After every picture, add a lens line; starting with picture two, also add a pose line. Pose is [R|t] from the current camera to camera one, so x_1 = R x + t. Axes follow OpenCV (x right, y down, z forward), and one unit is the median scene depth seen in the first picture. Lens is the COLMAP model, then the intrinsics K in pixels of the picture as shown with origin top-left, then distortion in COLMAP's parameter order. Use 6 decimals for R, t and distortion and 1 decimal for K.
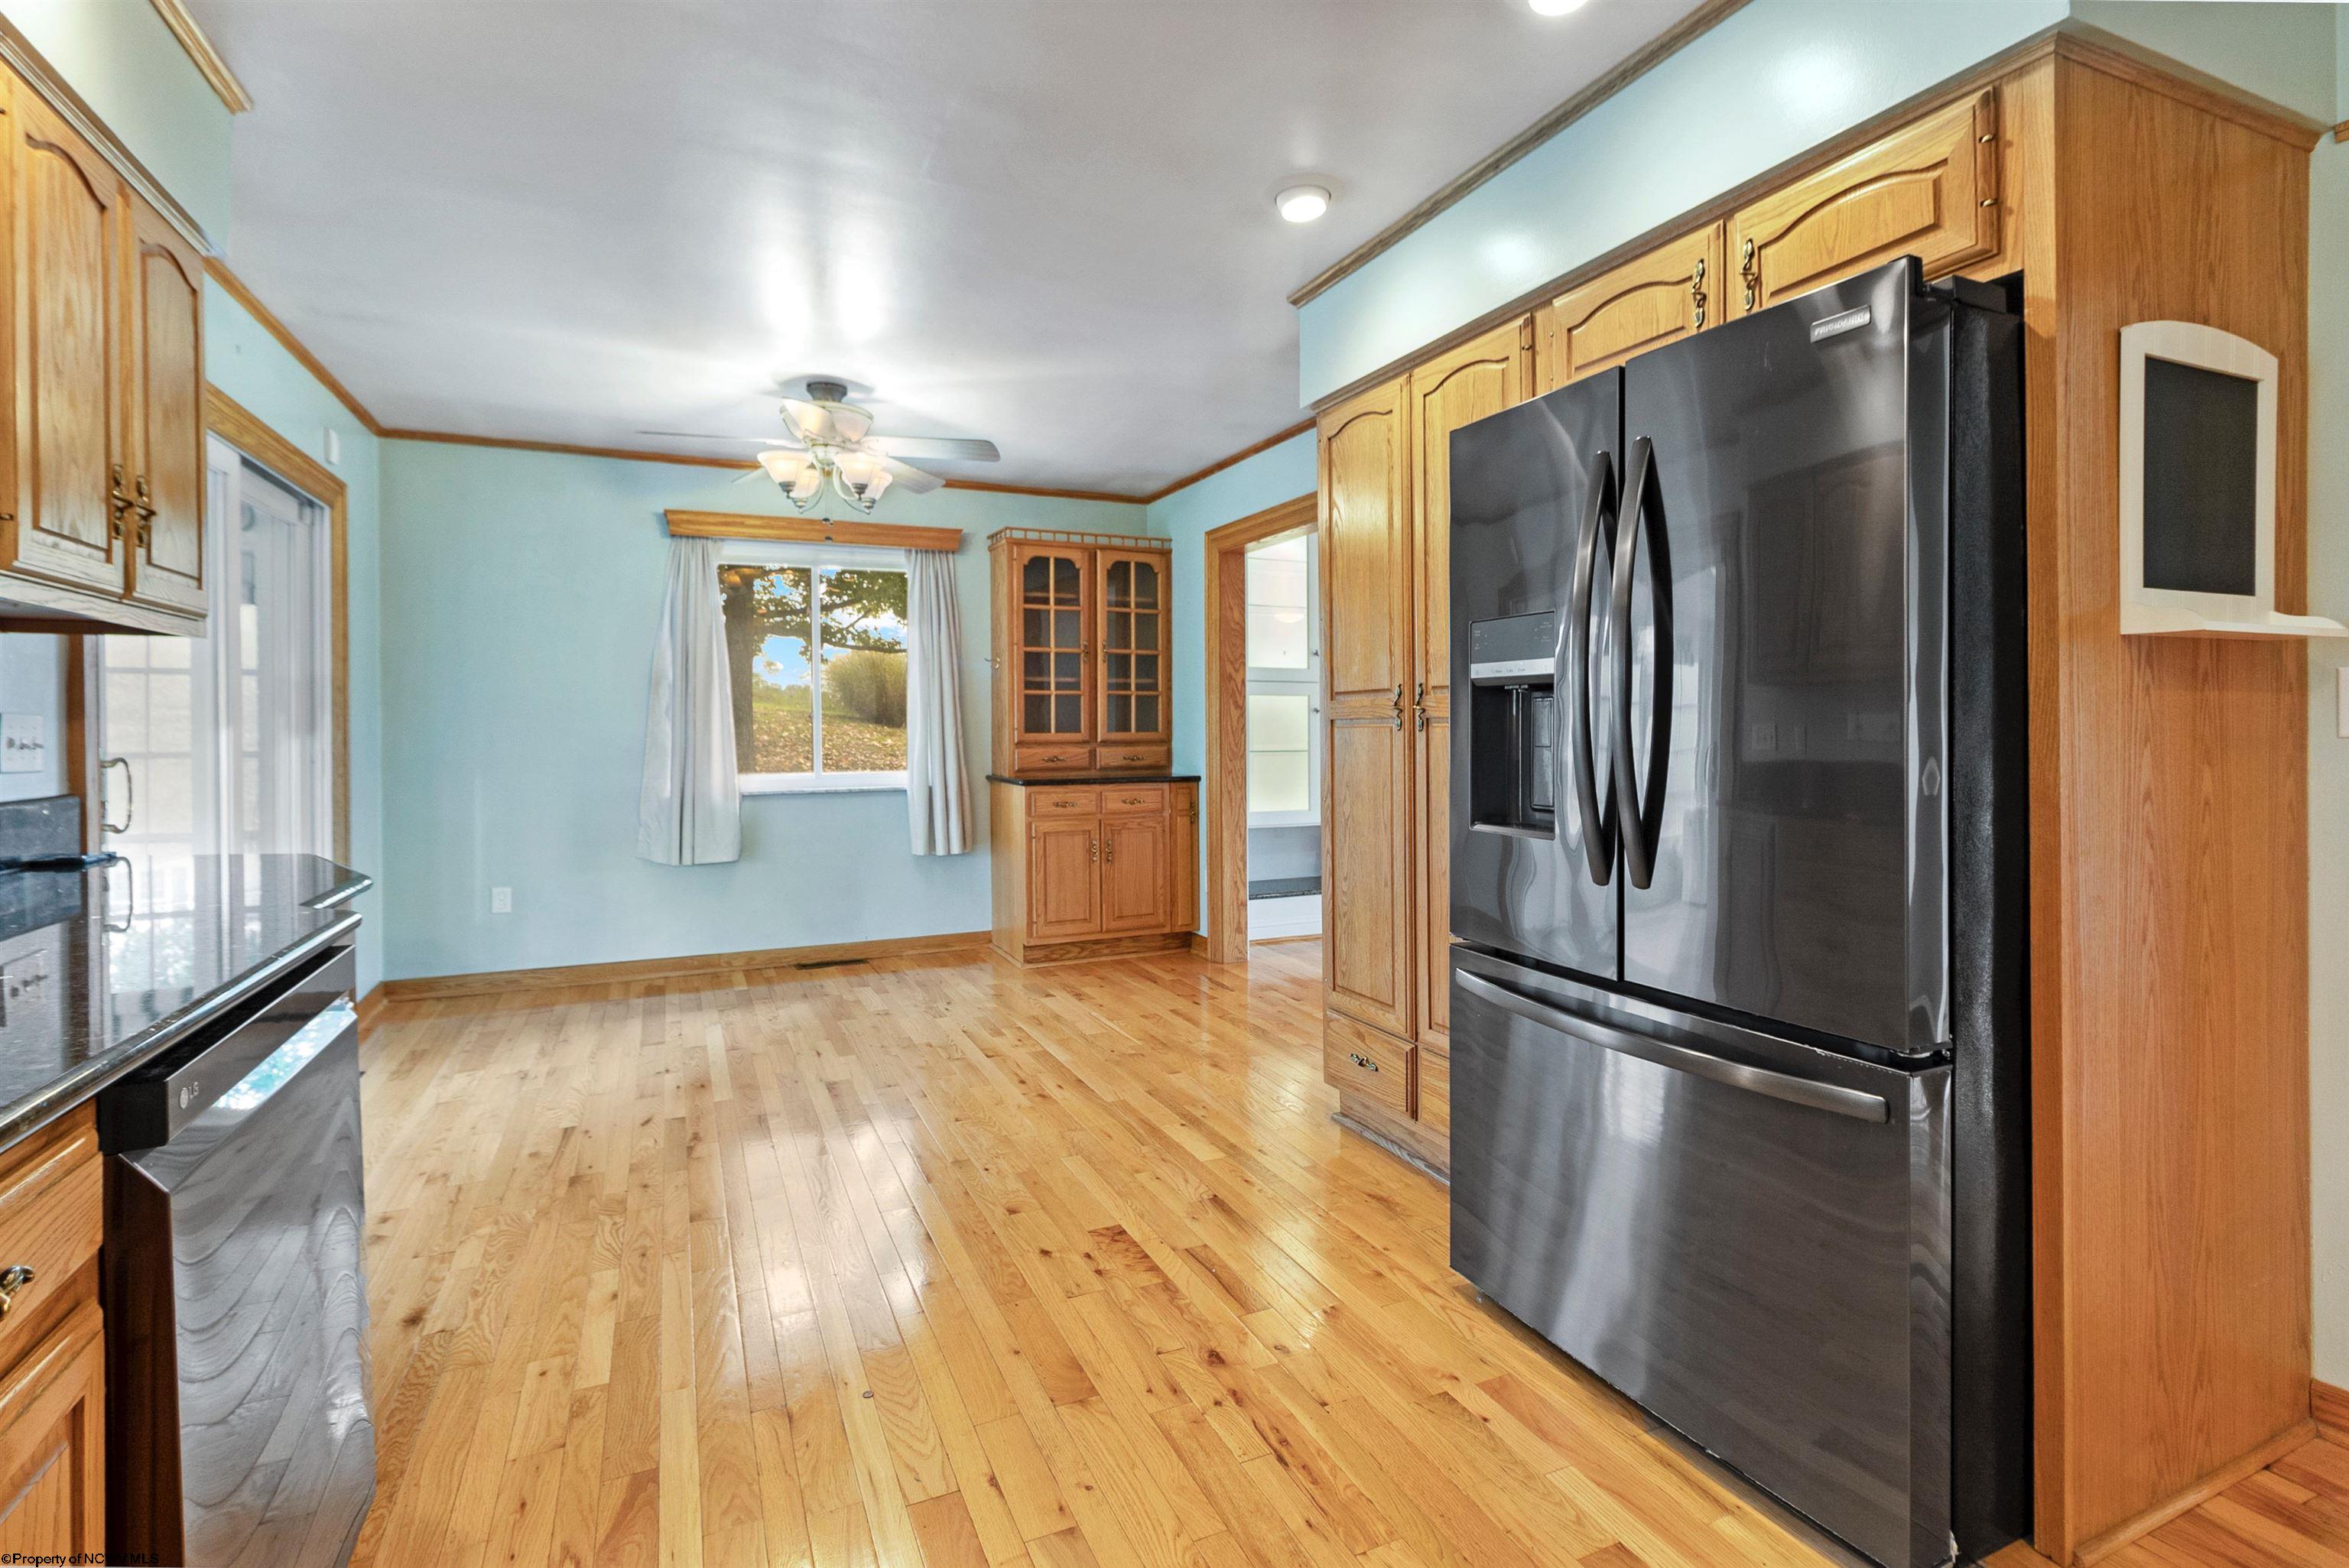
lens RADIAL K [[1073.4, 0, 1138.4], [0, 1073.4, 732.1], [0, 0, 1]] dist [0.004070, 0.000240]
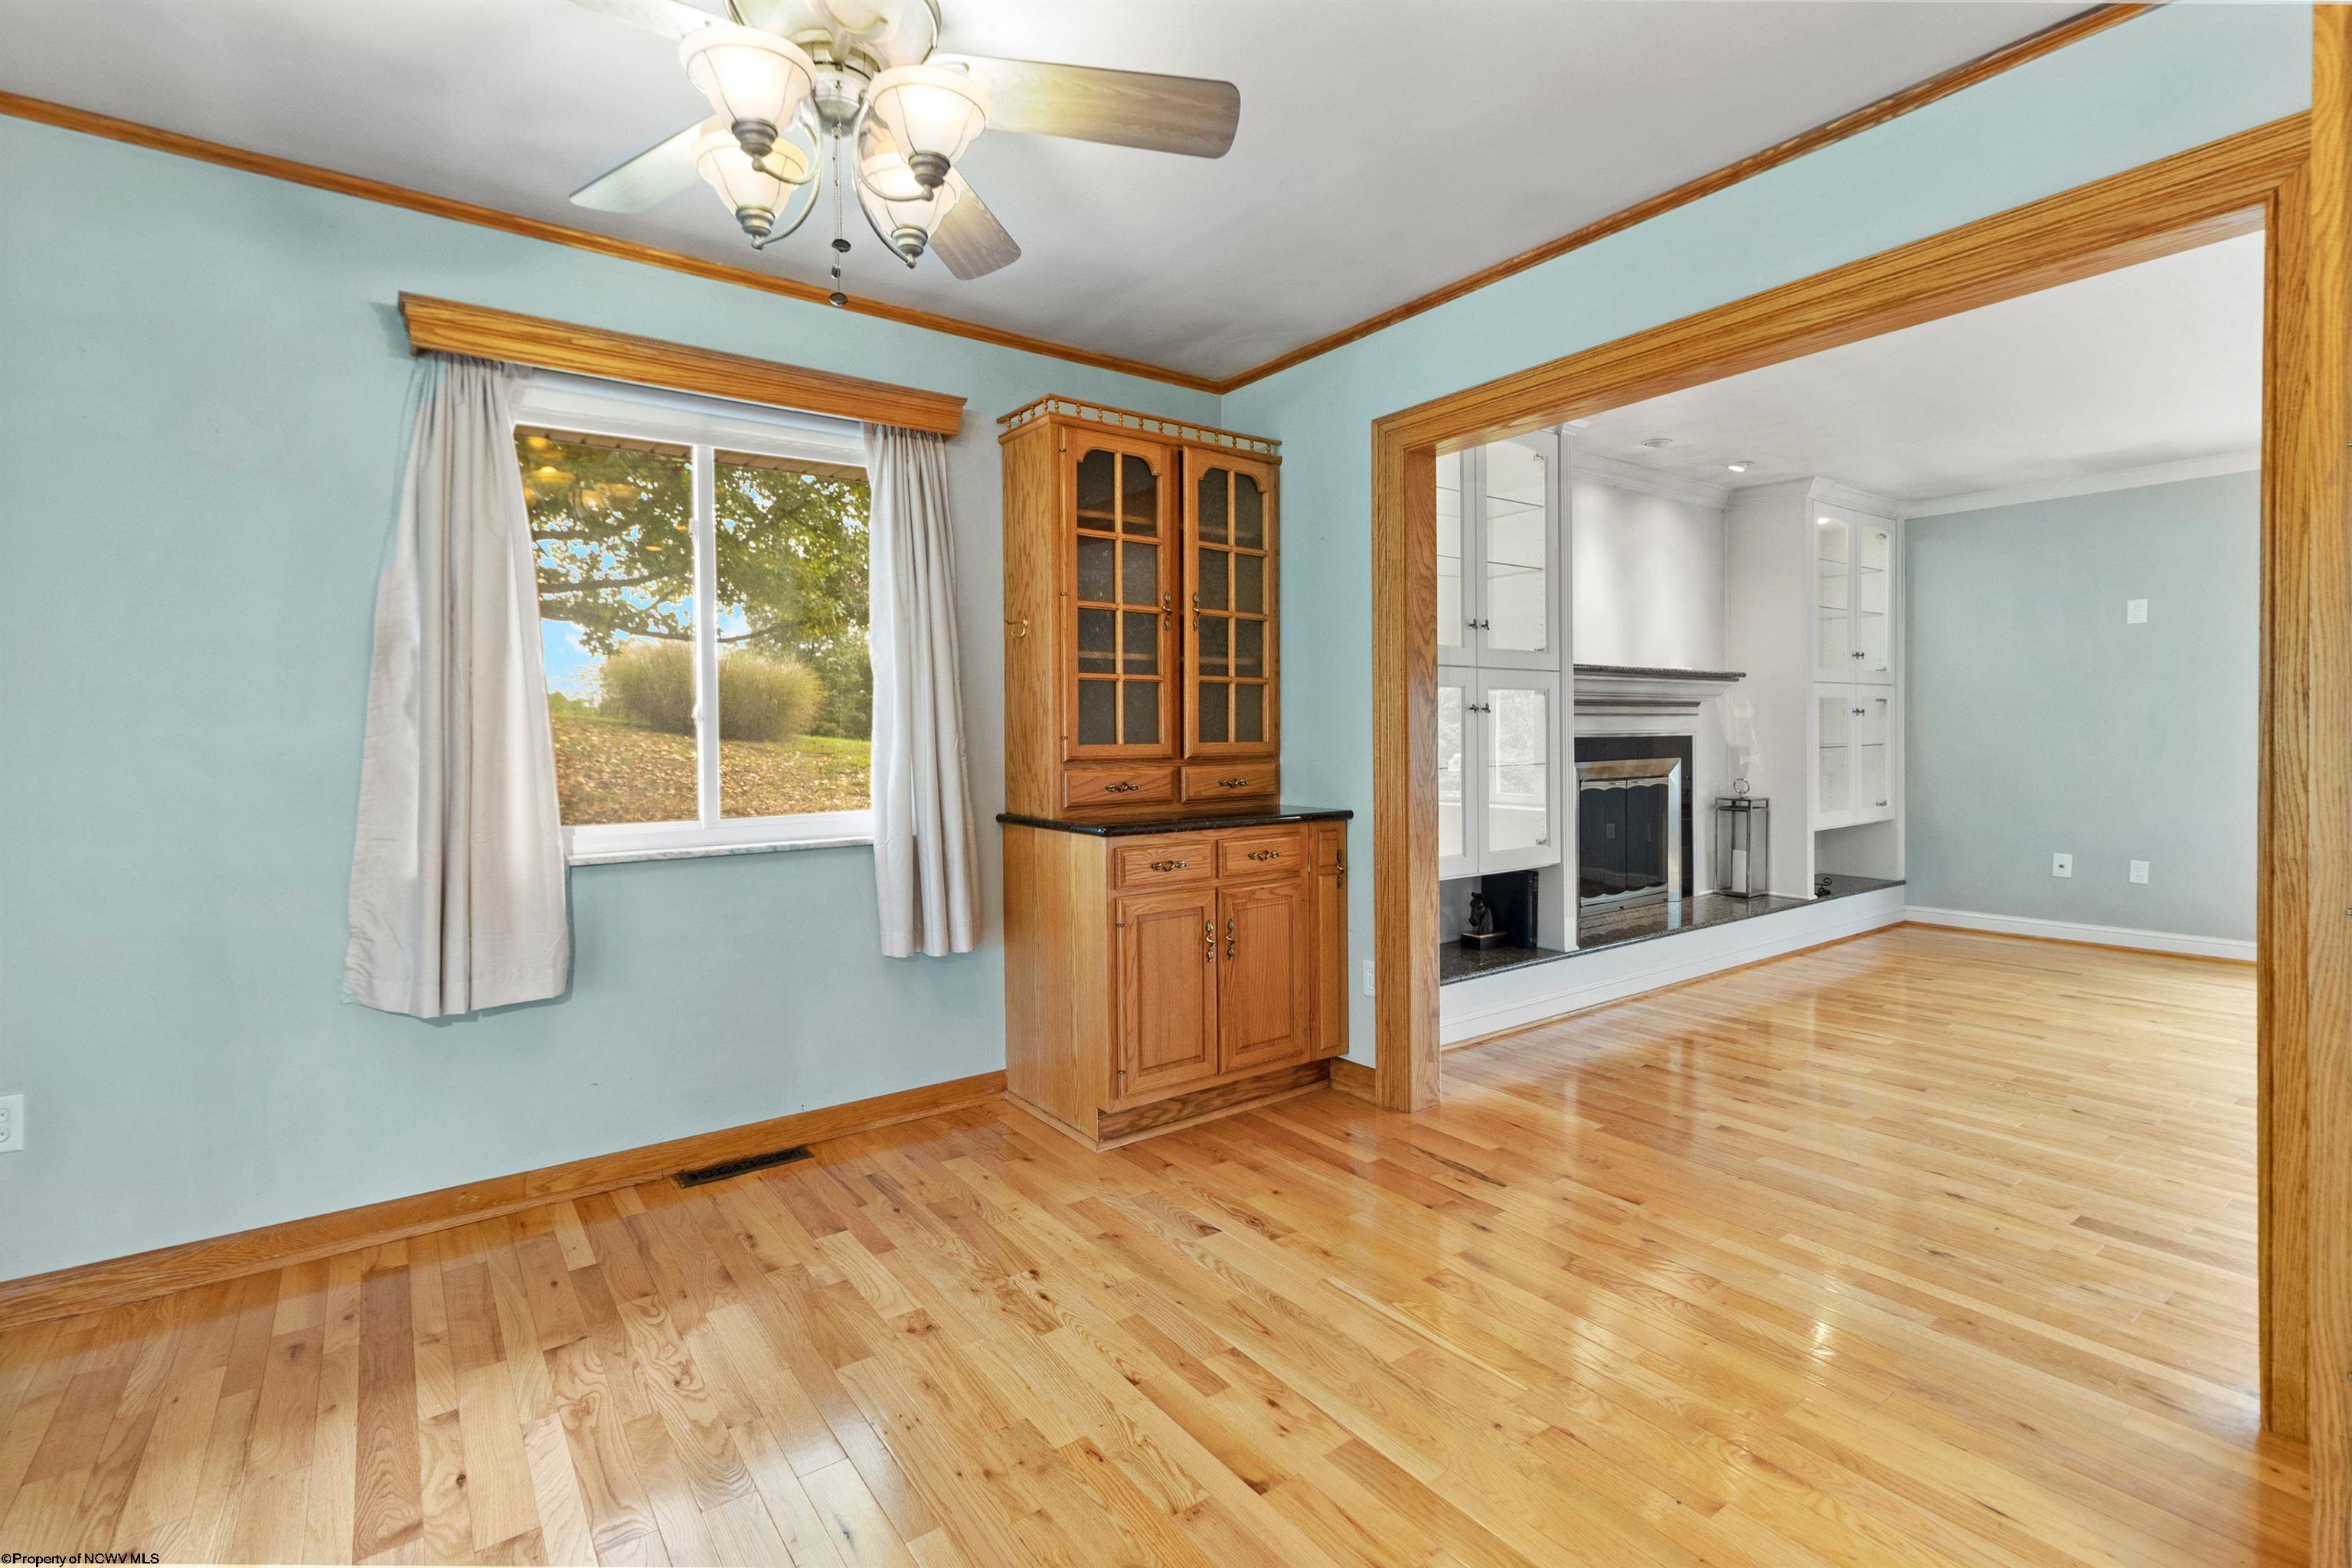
lens RADIAL K [[1074.9, 0, 1151.7], [0, 1074.9, 745.4], [0, 0, 1]] dist [0.004070, 0.000240]
pose [[0.978816, -0.005663, 0.204665, -0.188582], [0.004922, 0.999979, 0.004127, -0.000849], [-0.204684, -0.003032, 0.978823, 0.407906]]
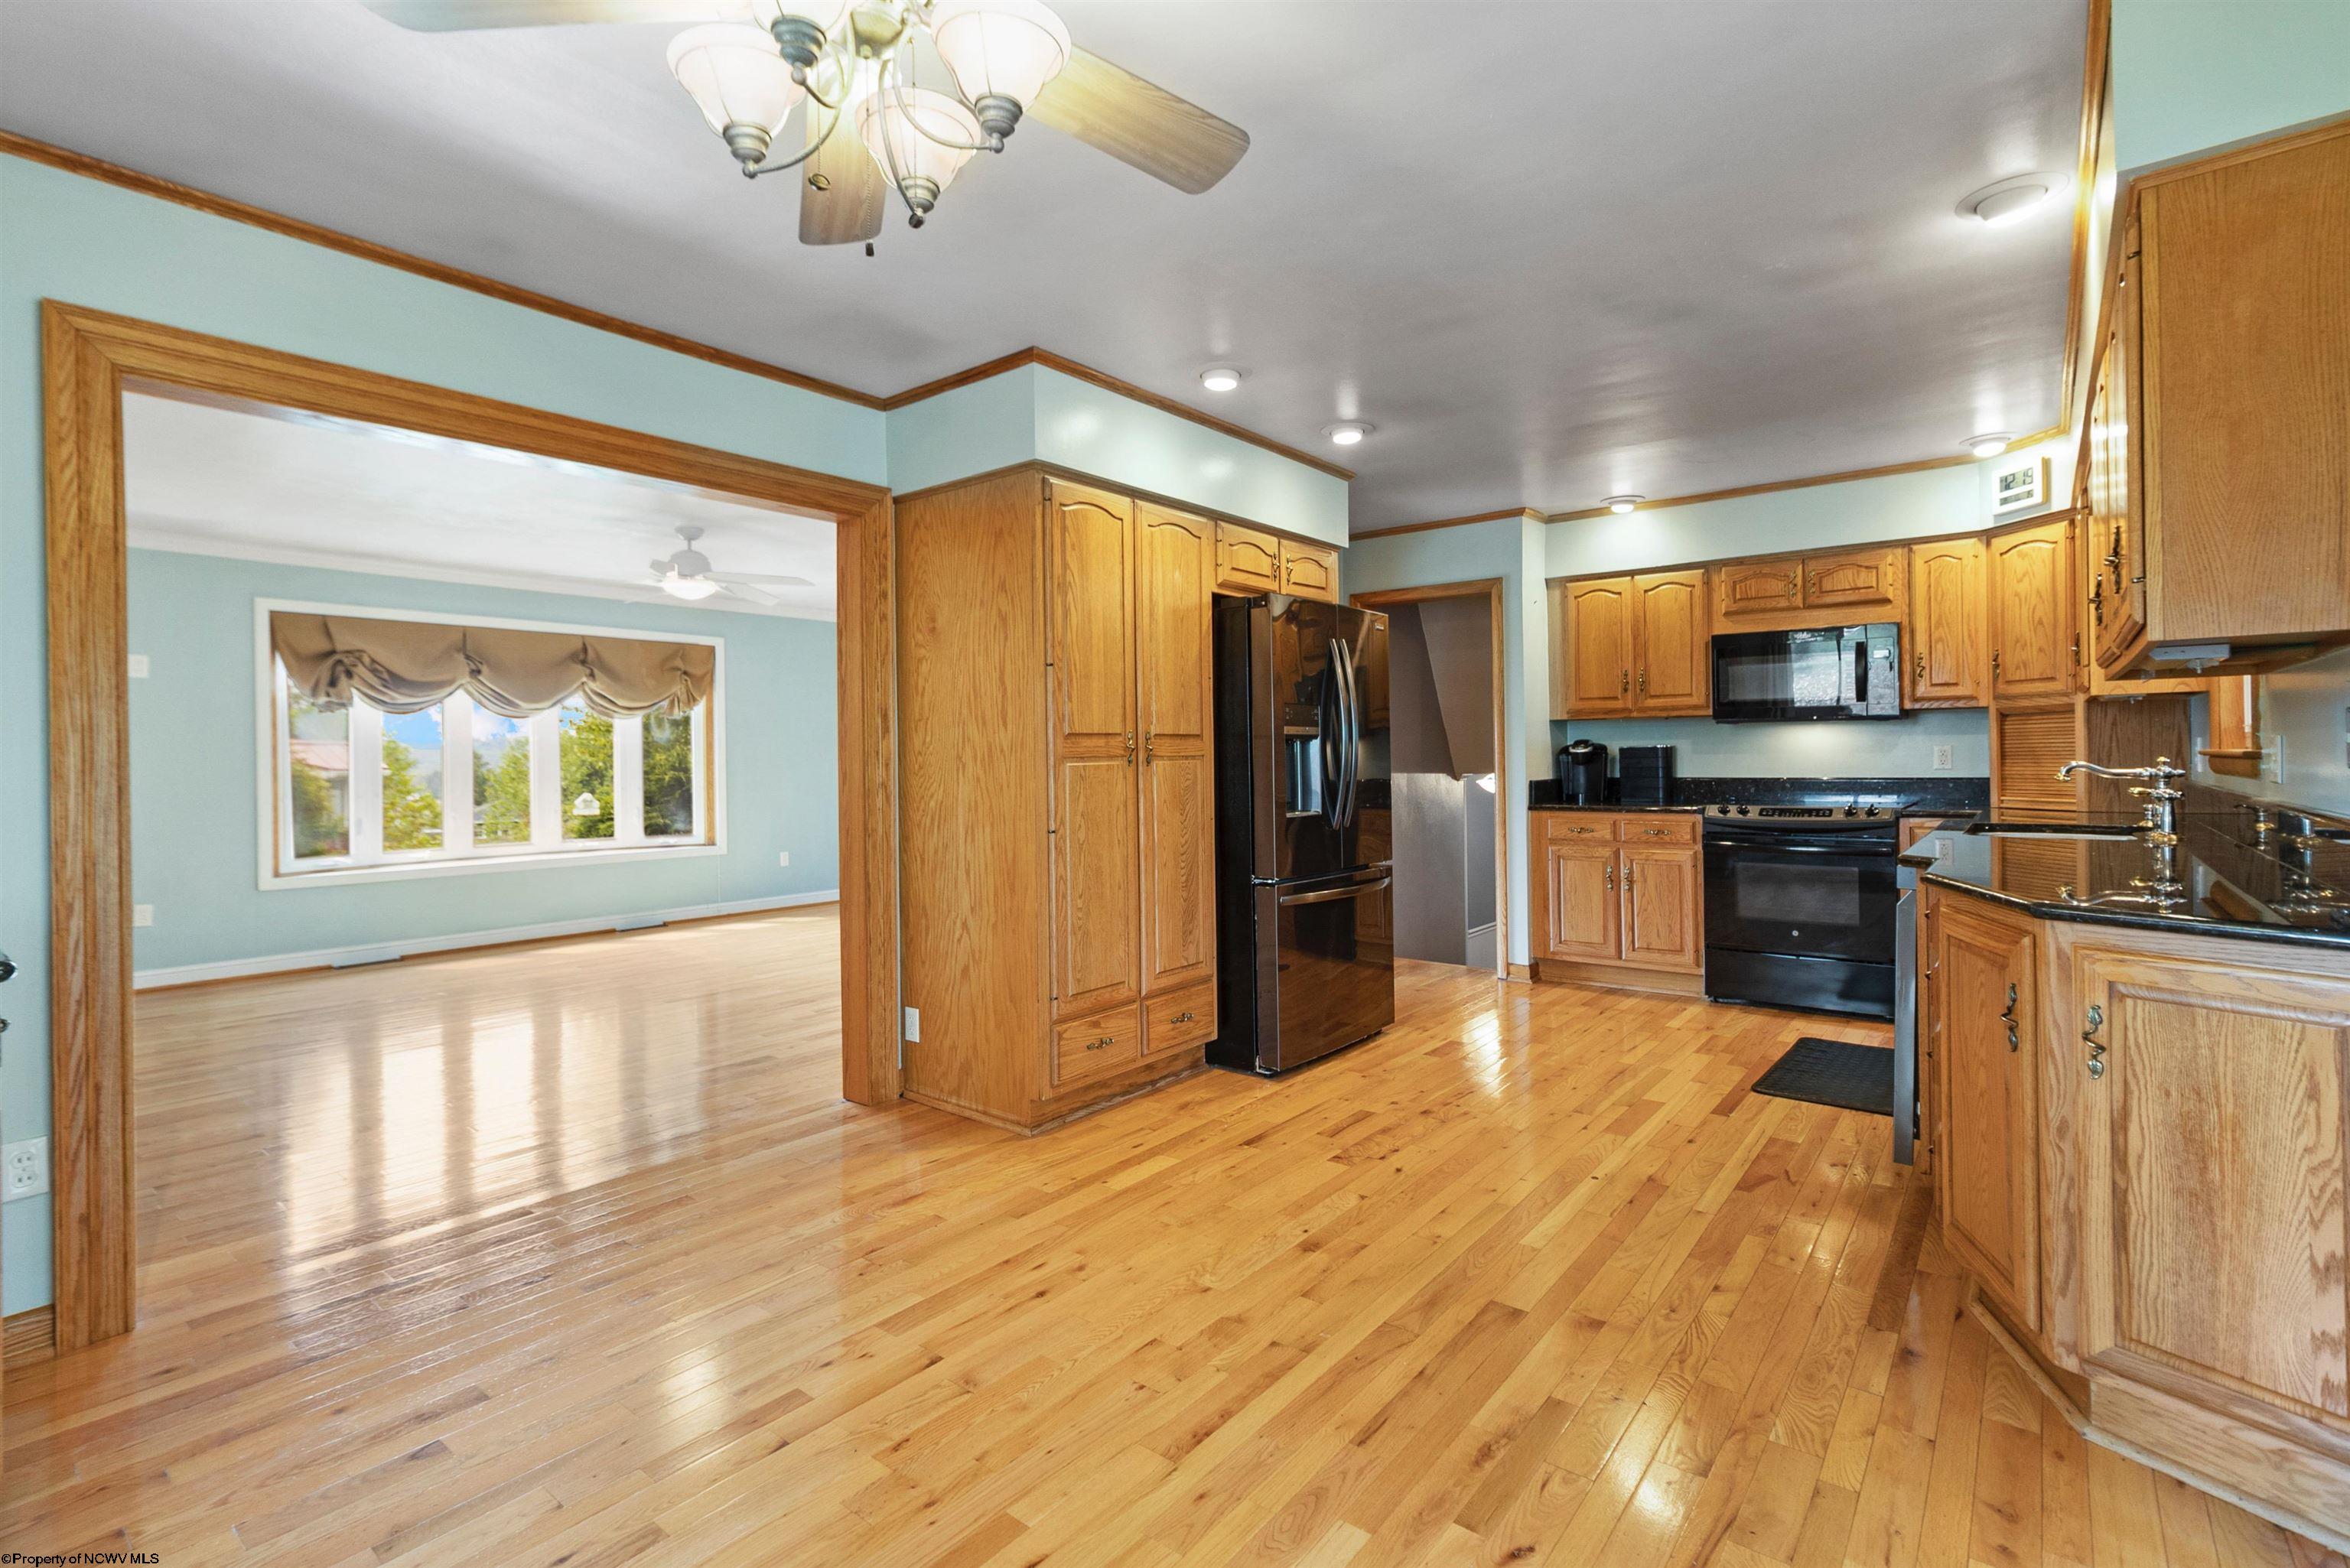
lens RADIAL K [[1073.9, 0, 1180.1], [0, 1073.9, 758.5], [0, 0, 1]] dist [0.004070, 0.000240]
pose [[-0.464771, 0.011560, 0.885355, -0.487620], [0.020546, 0.999786, -0.002268, -0.003546], [-0.885193, 0.017137, -0.464909, 0.802291]]
